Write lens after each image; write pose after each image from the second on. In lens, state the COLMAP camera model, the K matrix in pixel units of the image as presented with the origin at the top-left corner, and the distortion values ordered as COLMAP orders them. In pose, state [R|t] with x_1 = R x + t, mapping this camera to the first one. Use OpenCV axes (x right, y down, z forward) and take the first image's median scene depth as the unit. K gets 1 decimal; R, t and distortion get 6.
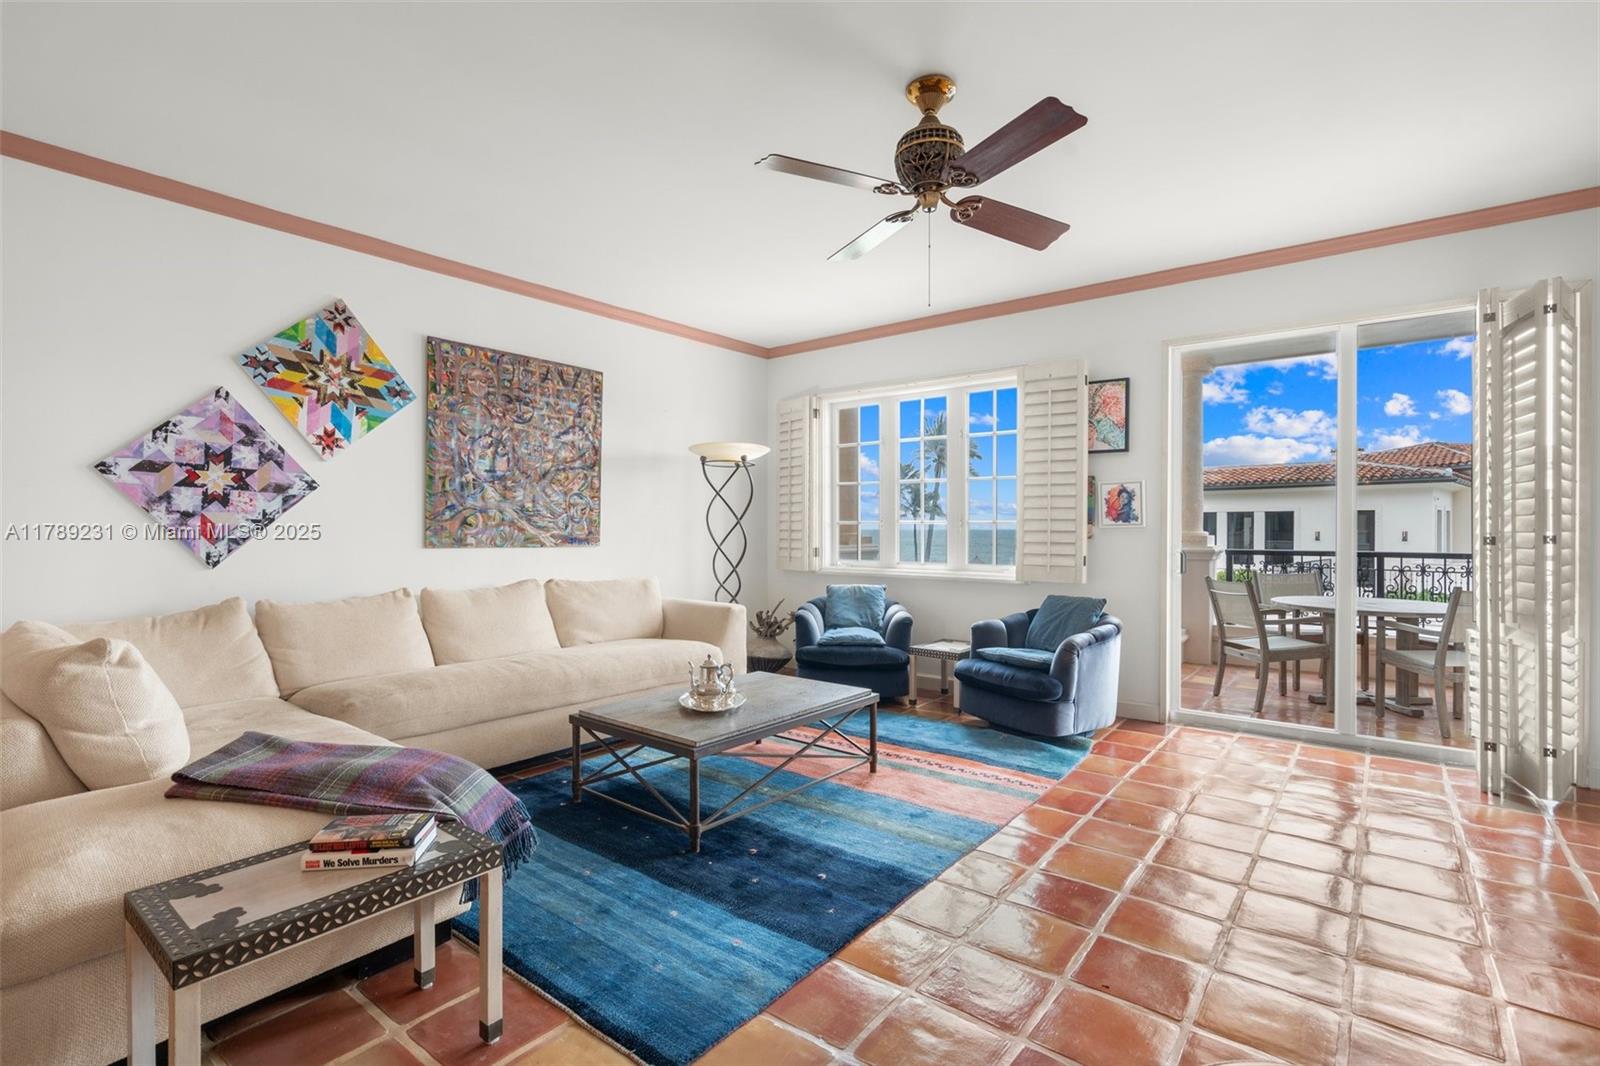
lens RADIAL K [[749.5, 0, 788.1], [0, 749.5, 532.7], [0, 0, 1]] dist [-0.002274, 0.000742]
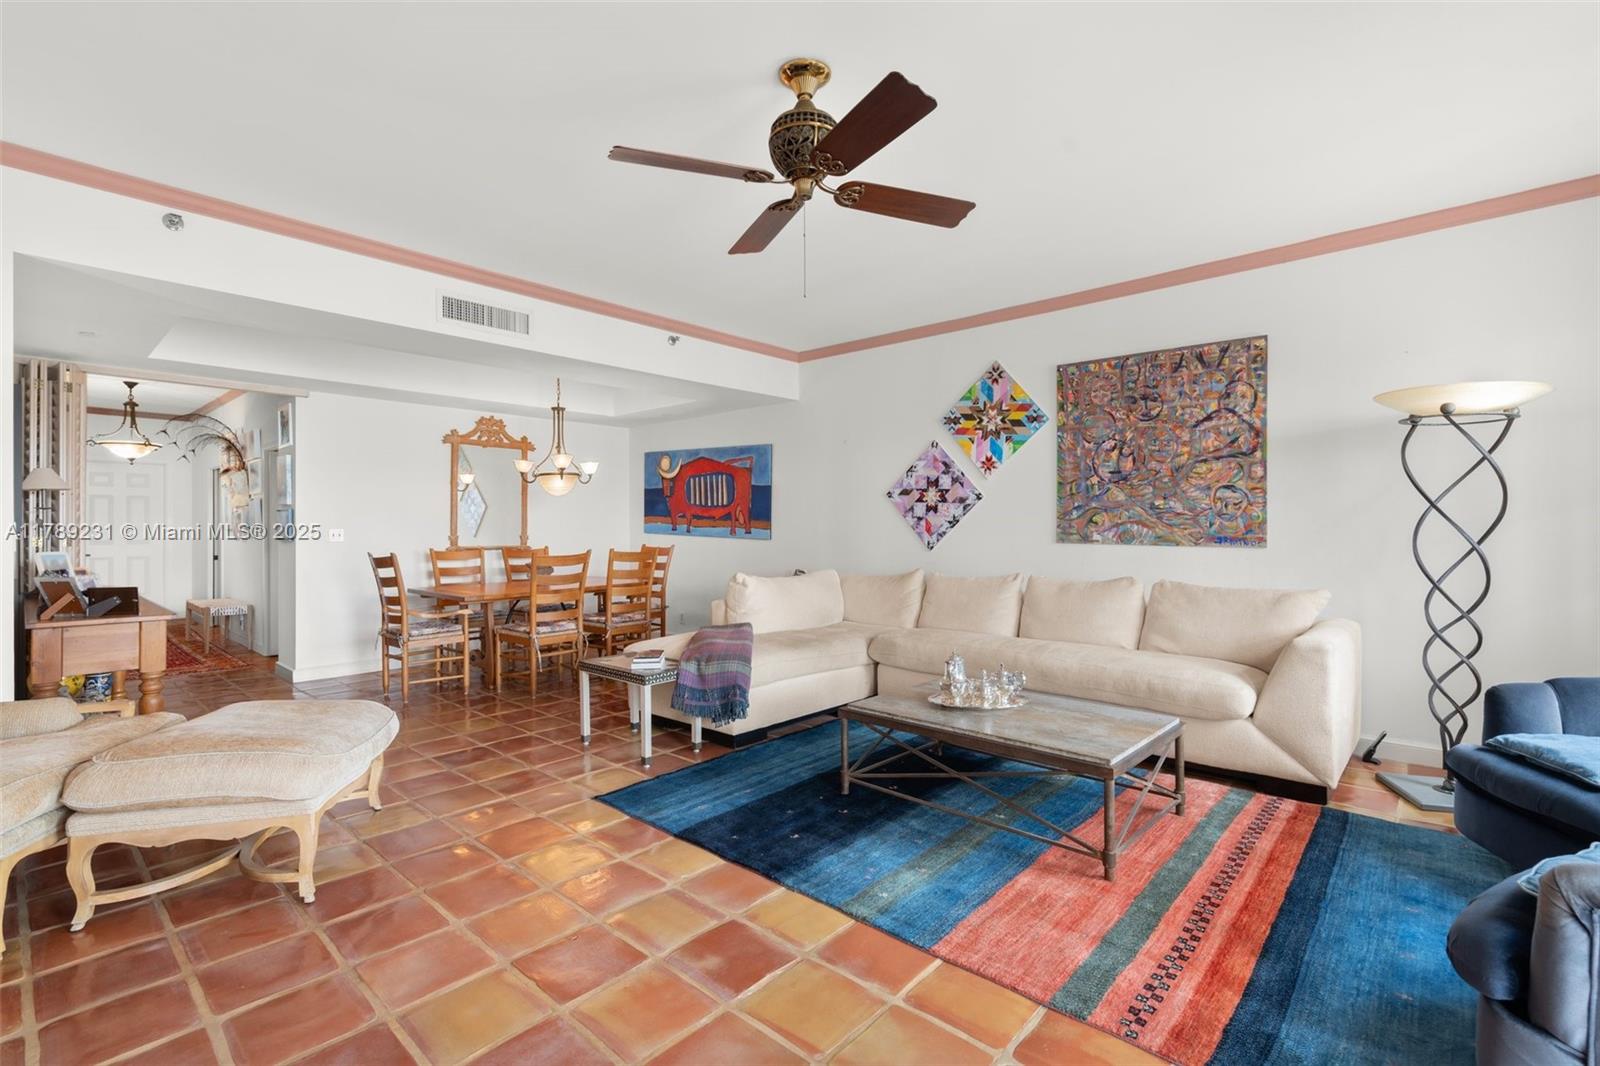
lens RADIAL K [[723.2, 0, 792.3], [0, 723.2, 519.8], [0, 0, 1]] dist [-0.002270, 0.005755]
pose [[-0.062039, -0.007656, -0.998044, 0.685835], [-0.002374, 0.999969, -0.007523, -0.006377], [0.998071, 0.001903, -0.062055, 0.640641]]
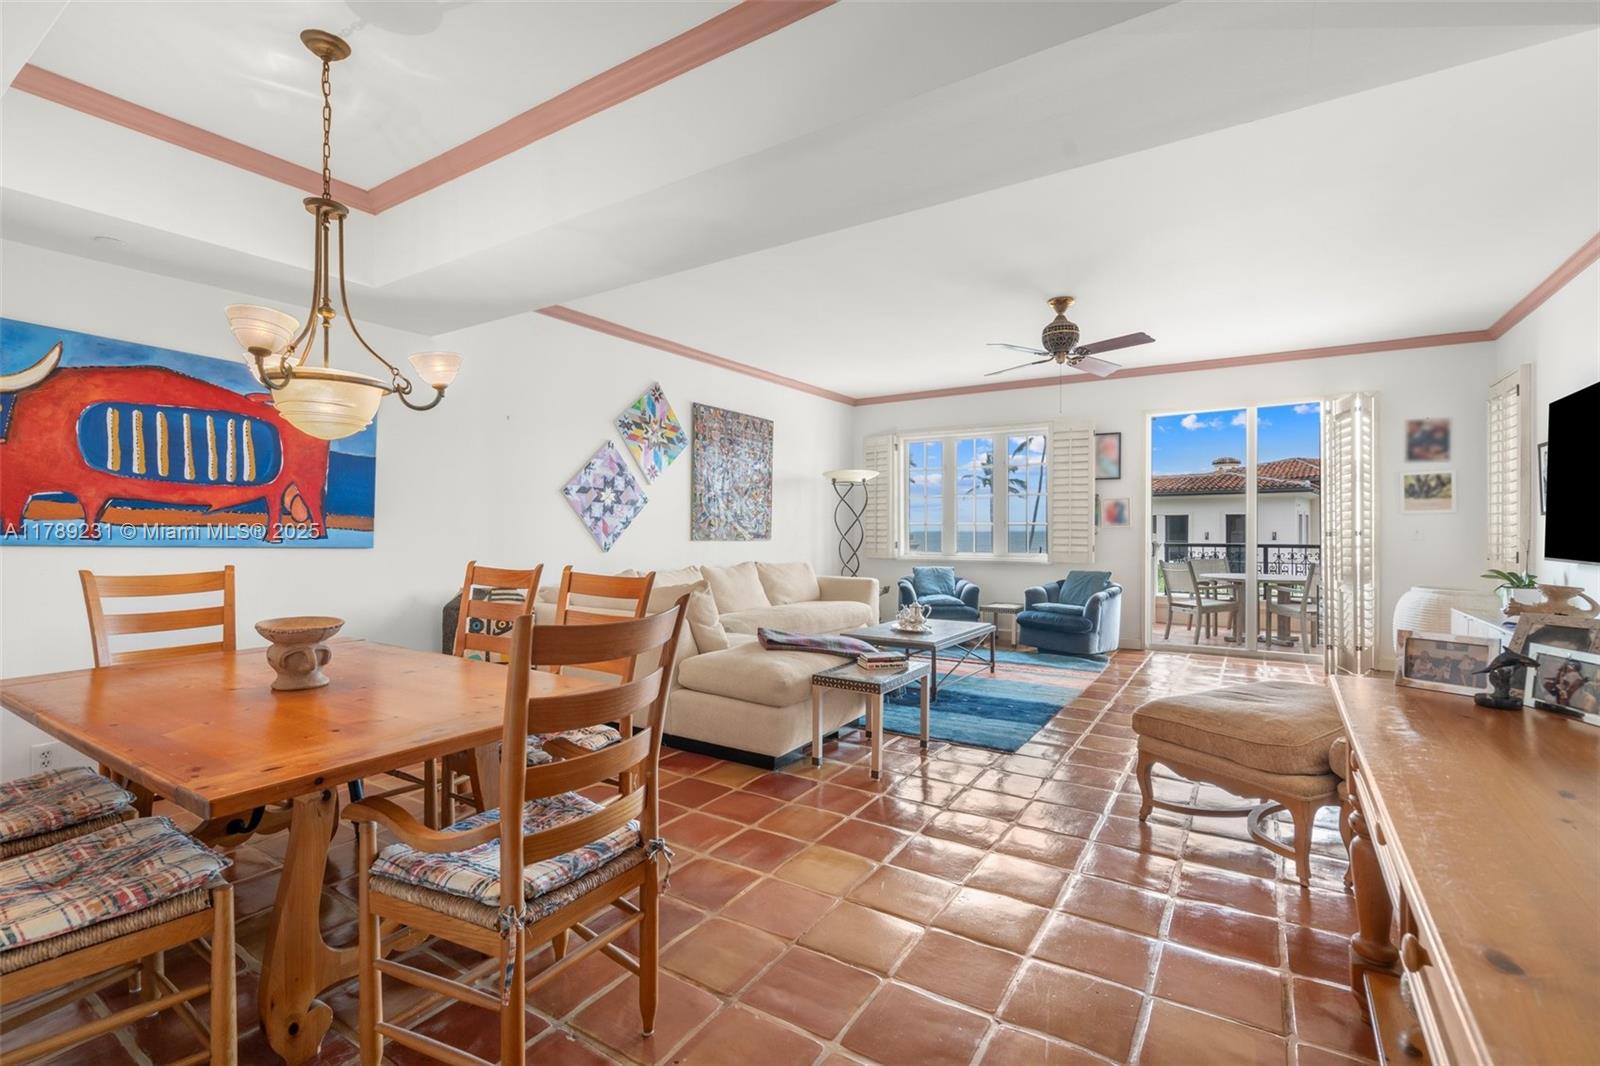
lens RADIAL K [[721.3, 0, 789.3], [0, 721.3, 529.6], [0, 0, 1]] dist [-0.009572, 0.005428]
pose [[0.995164, -0.000390, 0.098228, -0.426256], [0.000994, 0.999981, -0.006106, 0.007134], [-0.098223, 0.006175, 0.995145, -0.482062]]
